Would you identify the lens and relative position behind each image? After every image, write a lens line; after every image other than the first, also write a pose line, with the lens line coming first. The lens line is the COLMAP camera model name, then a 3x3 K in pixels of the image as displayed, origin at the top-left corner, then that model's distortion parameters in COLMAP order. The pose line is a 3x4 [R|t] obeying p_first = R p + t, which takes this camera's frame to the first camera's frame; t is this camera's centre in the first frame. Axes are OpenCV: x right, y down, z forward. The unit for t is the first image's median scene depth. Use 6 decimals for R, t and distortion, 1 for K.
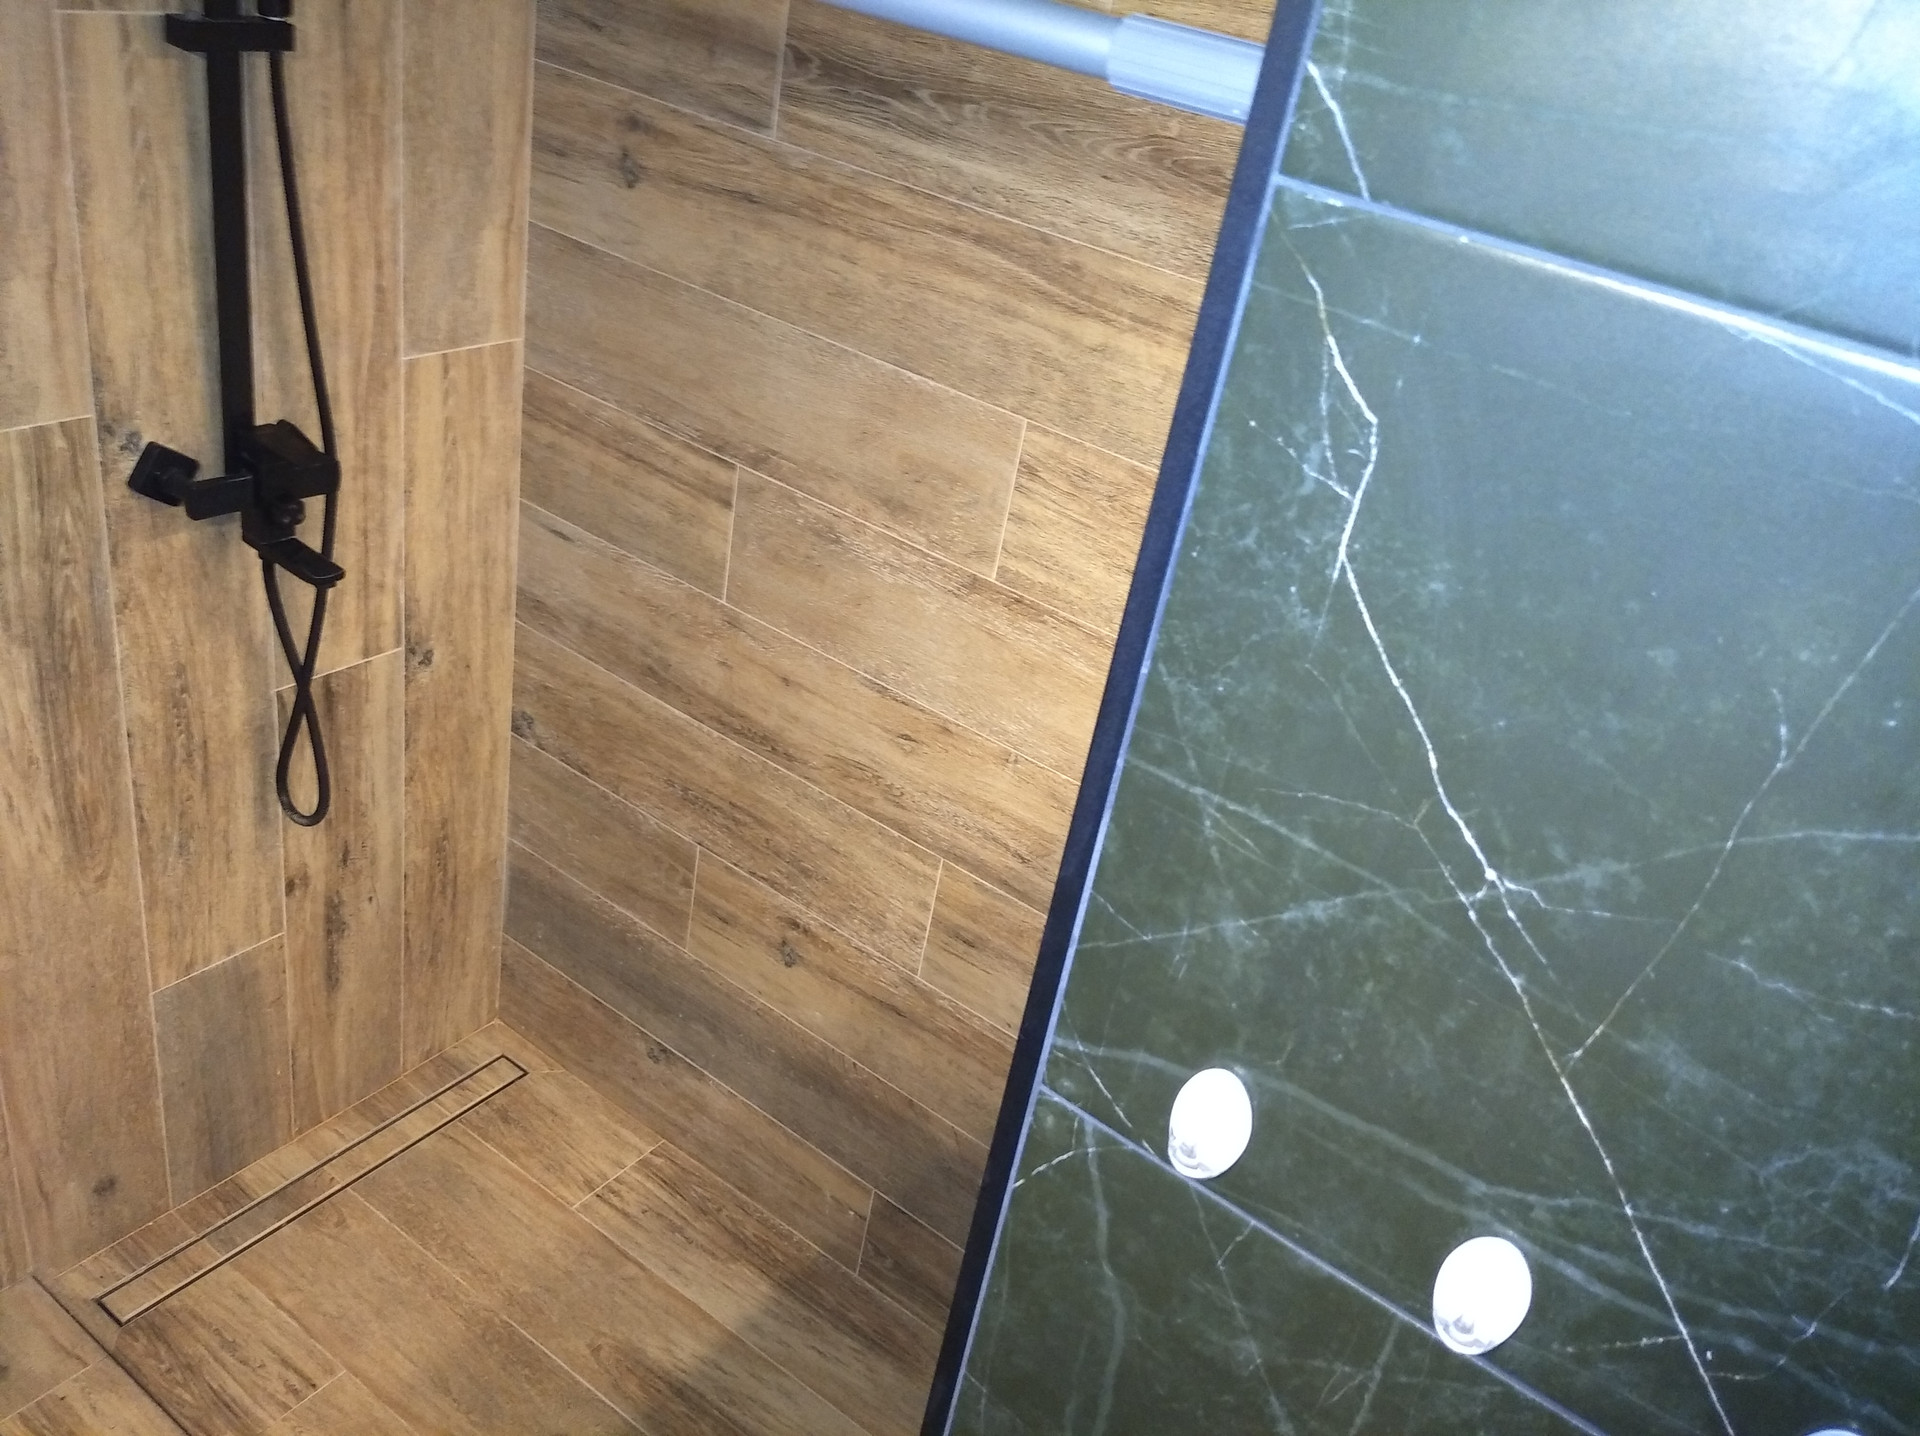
lens RADIAL K [[1558.5, 0, 959.1], [0, 1558.5, 720.1], [0, 0, 1]] dist [0.069494, -0.100962]
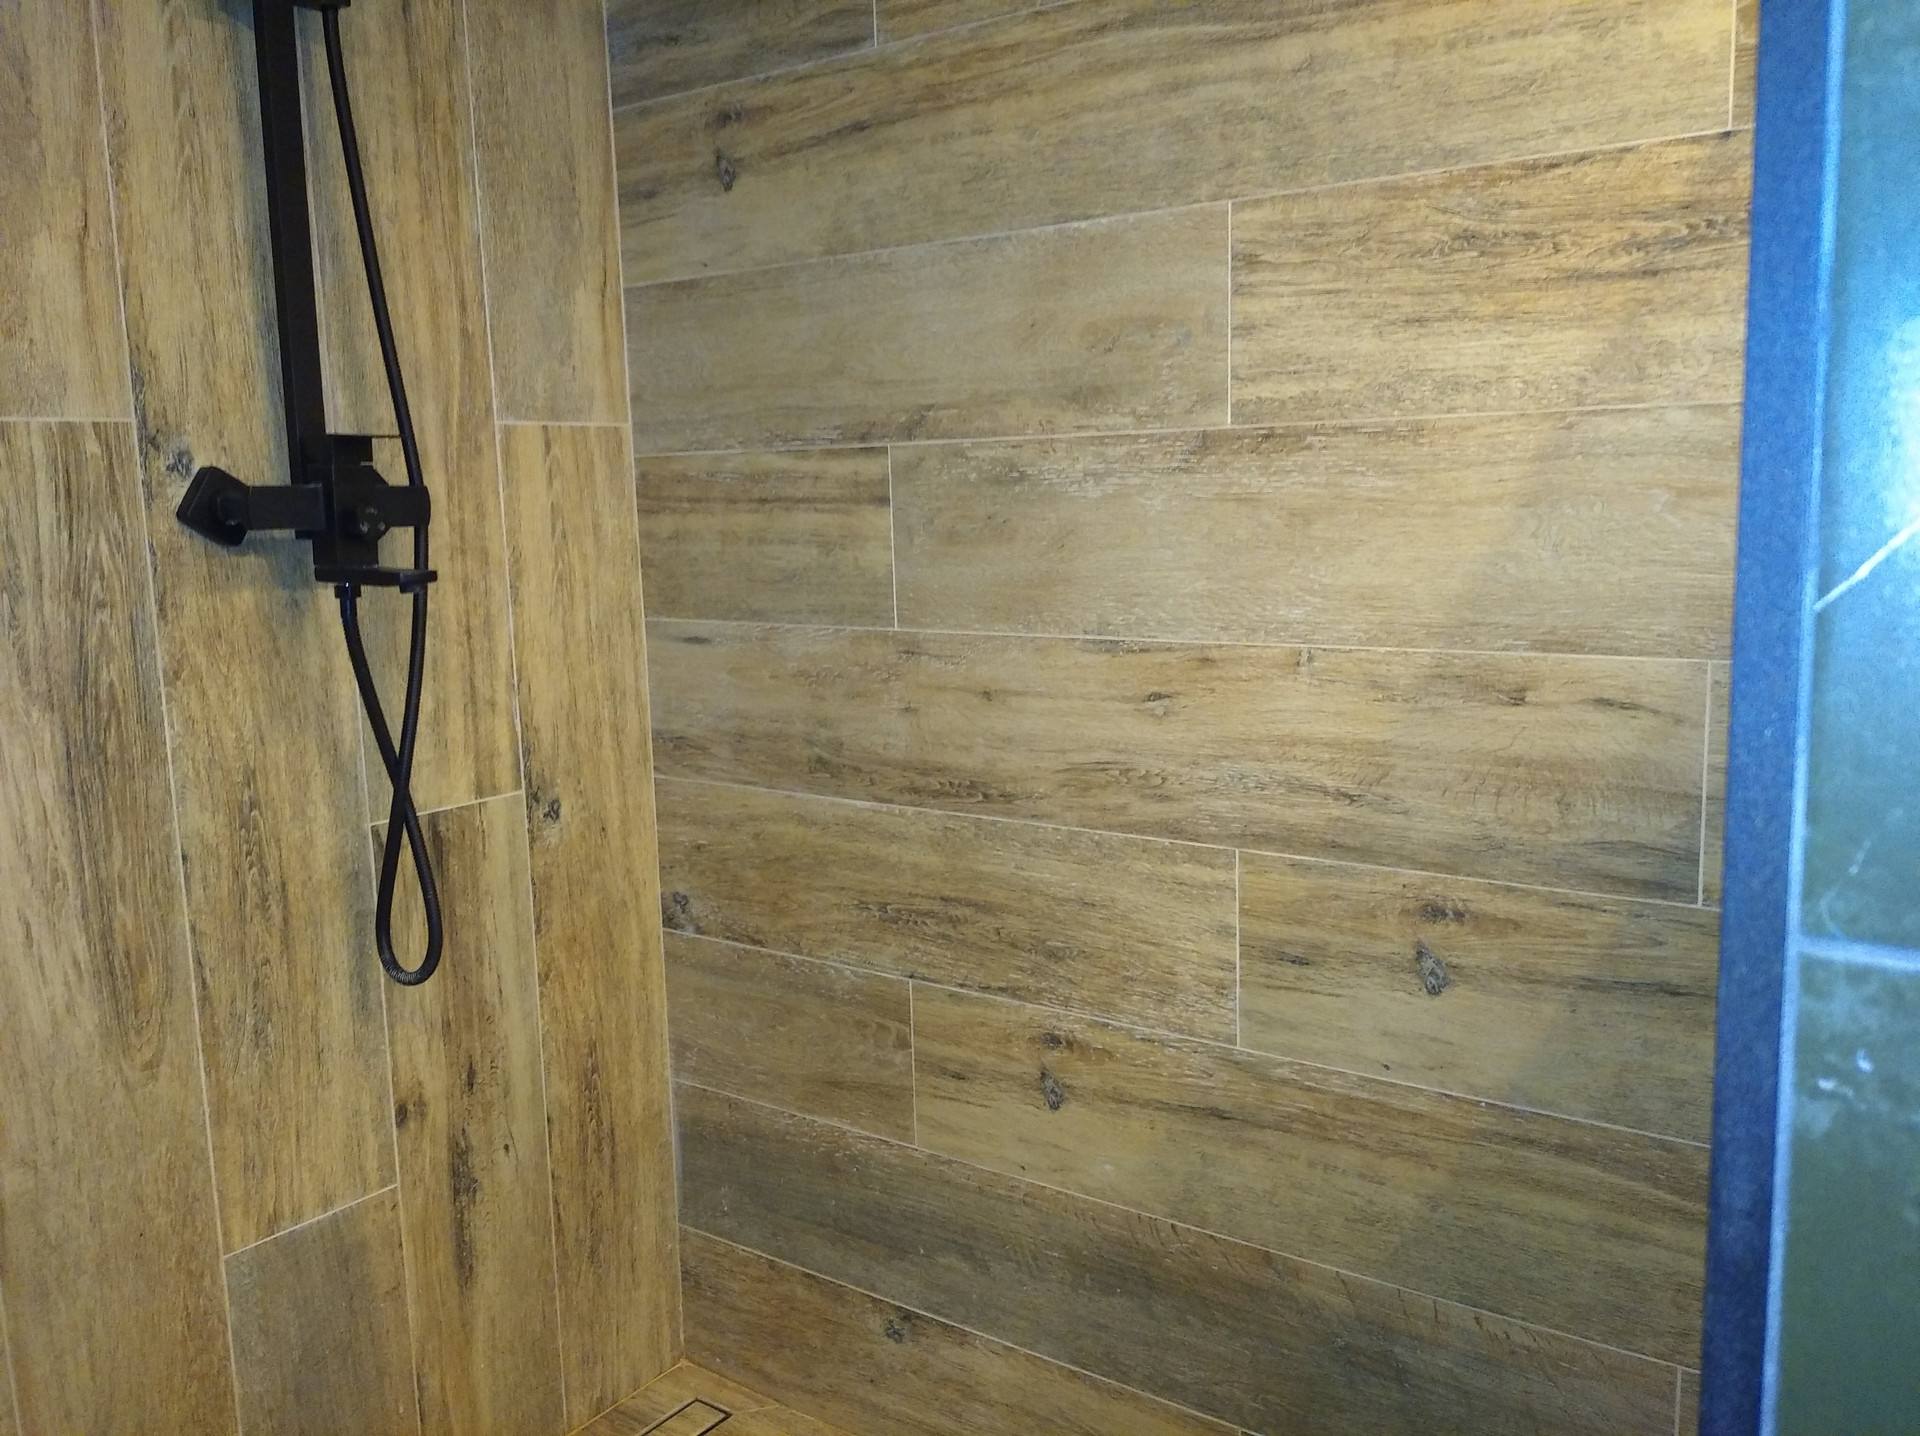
lens RADIAL K [[1558.5, 0, 962.8], [0, 1558.5, 720.1], [0, 0, 1]] dist [0.069494, -0.100962]
pose [[0.979825, -0.194572, -0.045649, -0.093041], [0.165356, 0.917542, -0.361628, 0.280552], [0.112248, 0.346784, 0.931204, 0.275025]]
